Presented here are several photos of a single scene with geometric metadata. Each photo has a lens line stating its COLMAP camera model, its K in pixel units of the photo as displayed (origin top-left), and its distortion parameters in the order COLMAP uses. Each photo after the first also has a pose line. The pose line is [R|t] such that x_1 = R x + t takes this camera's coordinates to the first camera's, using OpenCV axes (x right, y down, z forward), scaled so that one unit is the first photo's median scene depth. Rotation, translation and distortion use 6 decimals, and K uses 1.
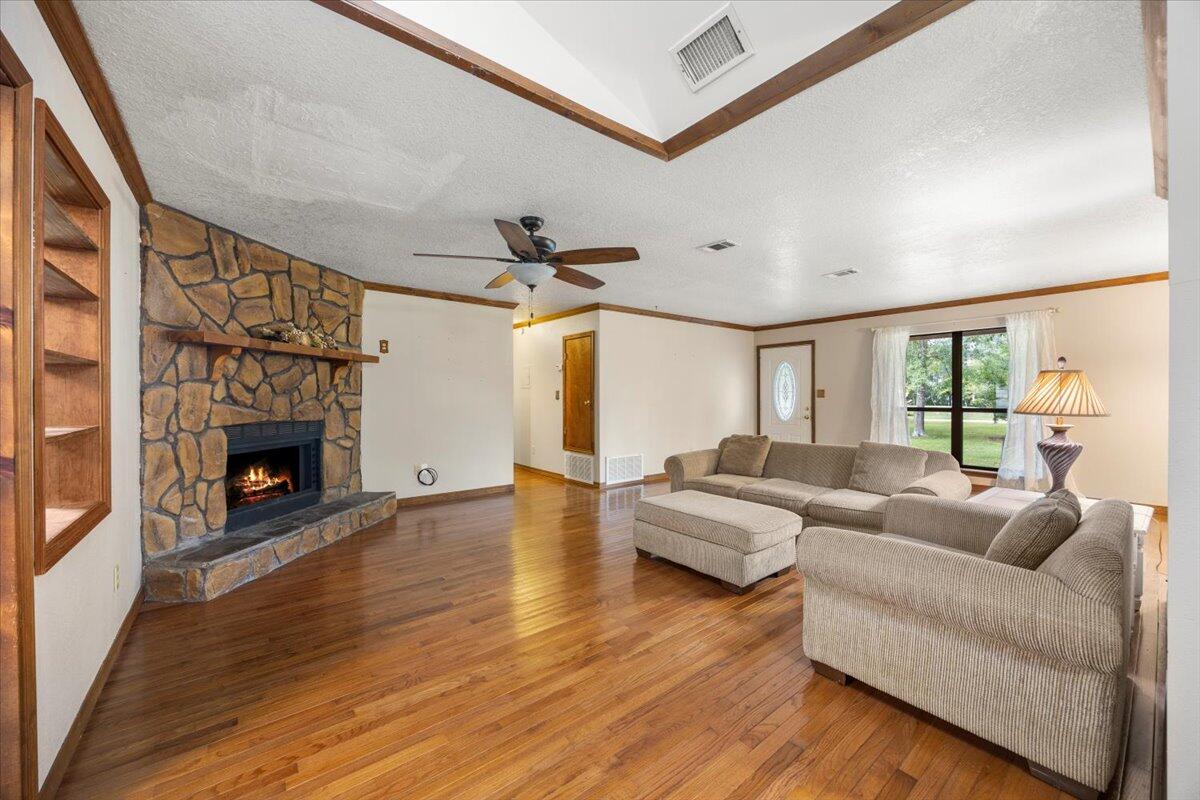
lens RADIAL K [[459.3, 0, 602.8], [0, 459.3, 397.7], [0, 0, 1]] dist [-0.000907, 0.000085]
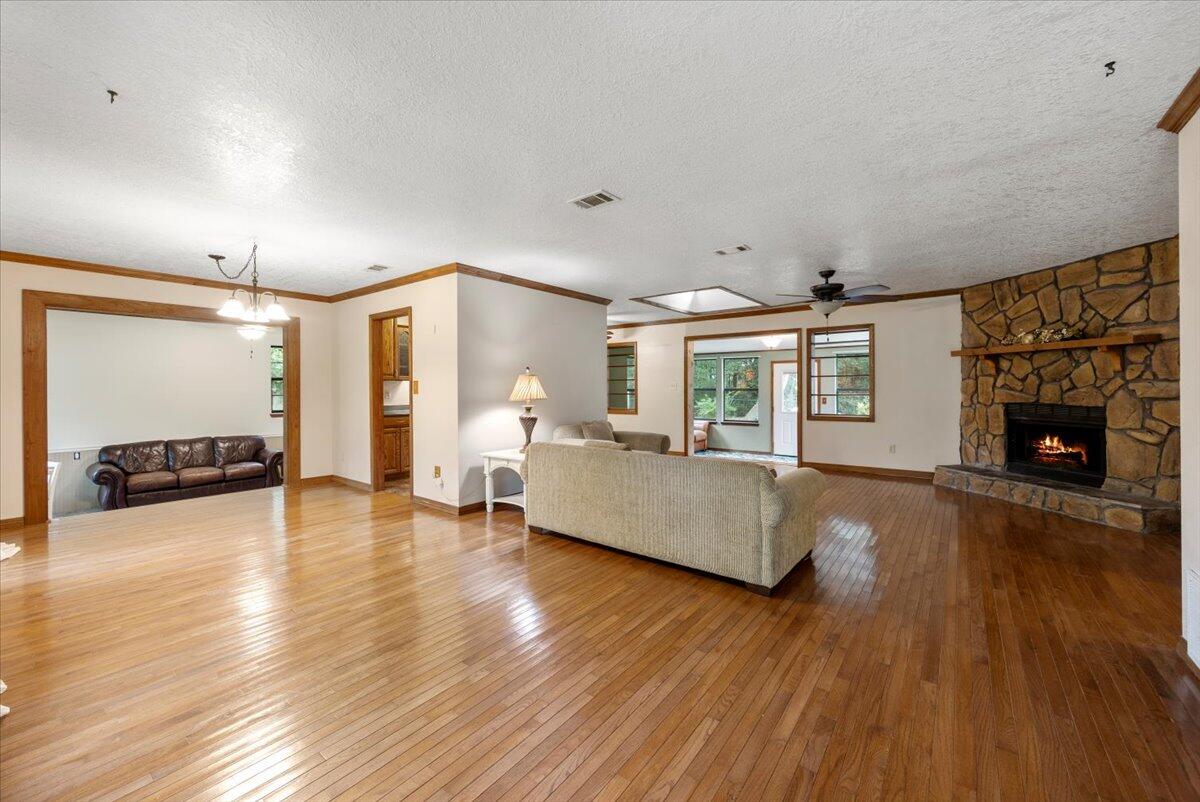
lens RADIAL K [[459.3, 0, 598.4], [0, 459.3, 393.2], [0, 0, 1]] dist [-0.000907, 0.000085]
pose [[-0.974032, 0.014676, -0.225934, 0.869490], [0.011323, 0.999806, 0.016130, -0.013098], [0.226127, 0.013153, -0.974009, 2.156687]]
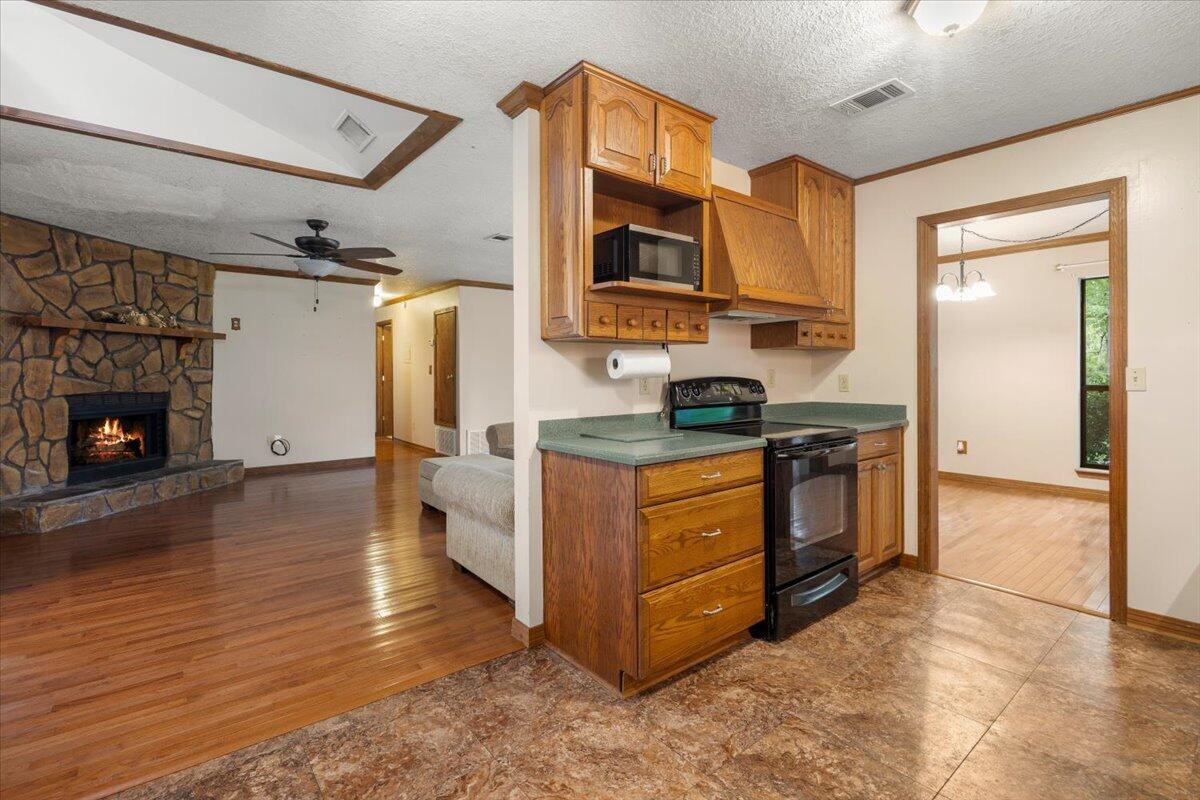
lens RADIAL K [[555.4, 0, 596.8], [0, 555.4, 372.3], [0, 0, 1]] dist [-0.002707, -0.001529]
pose [[0.999938, -0.001466, -0.011022, 0.540605], [0.001425, 0.999992, -0.003664, 0.009474], [0.011027, 0.003648, 0.999933, -0.397346]]
